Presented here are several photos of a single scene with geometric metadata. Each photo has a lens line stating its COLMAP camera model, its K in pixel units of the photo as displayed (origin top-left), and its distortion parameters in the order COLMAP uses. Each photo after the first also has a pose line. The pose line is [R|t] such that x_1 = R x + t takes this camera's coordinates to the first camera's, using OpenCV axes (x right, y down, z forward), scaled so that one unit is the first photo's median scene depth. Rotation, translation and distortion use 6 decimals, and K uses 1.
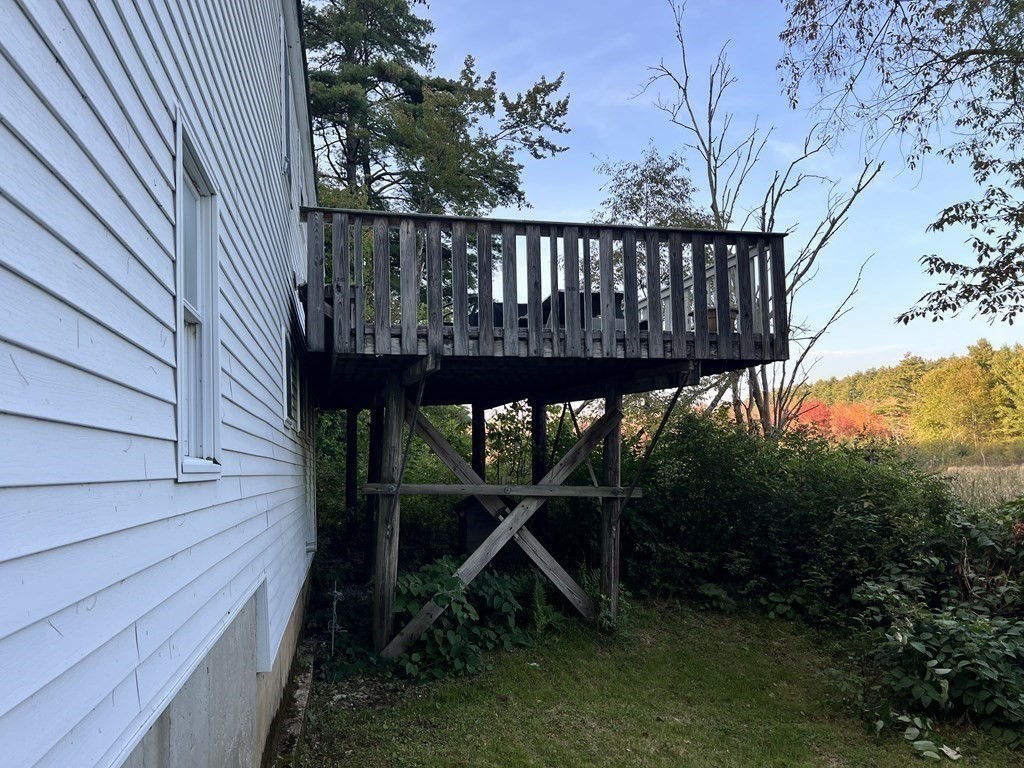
lens RADIAL K [[777.3, 0, 506.1], [0, 777.3, 385.8], [0, 0, 1]] dist [0.057425, -0.058765]
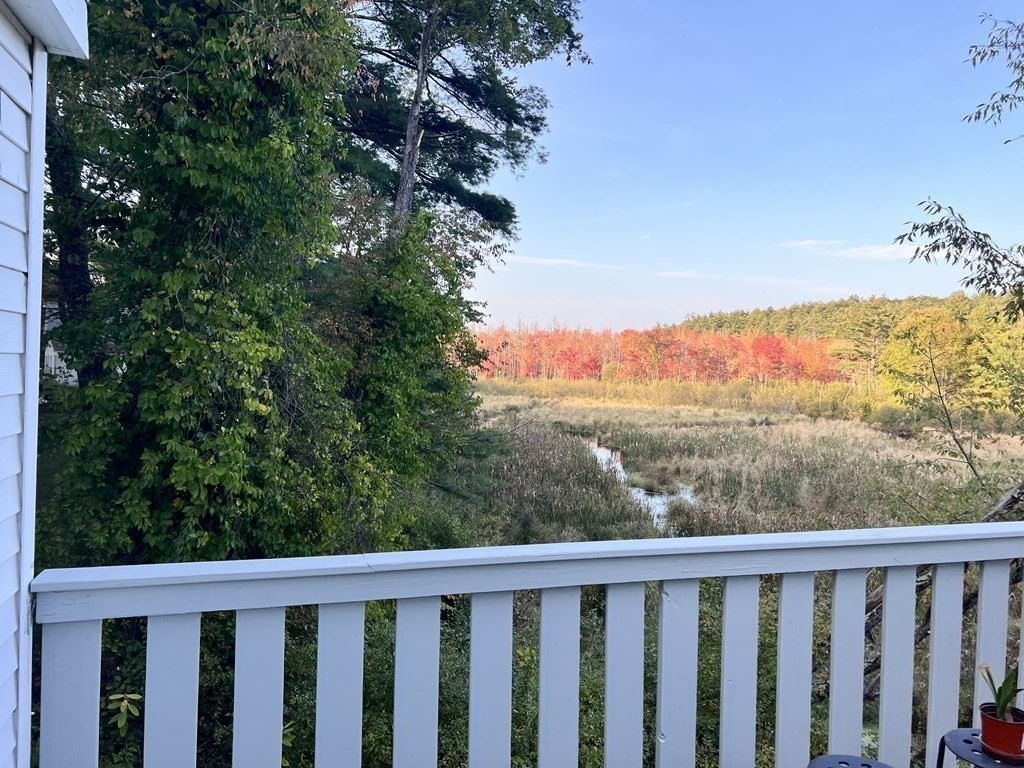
lens RADIAL K [[777.3, 0, 515.1], [0, 777.3, 381.4], [0, 0, 1]] dist [0.057425, -0.058765]
pose [[0.991225, 0.081726, 0.103892, -0.394225], [-0.093731, 0.988760, 0.116482, -0.231060], [-0.093204, -0.125198, 0.987744, 1.900320]]
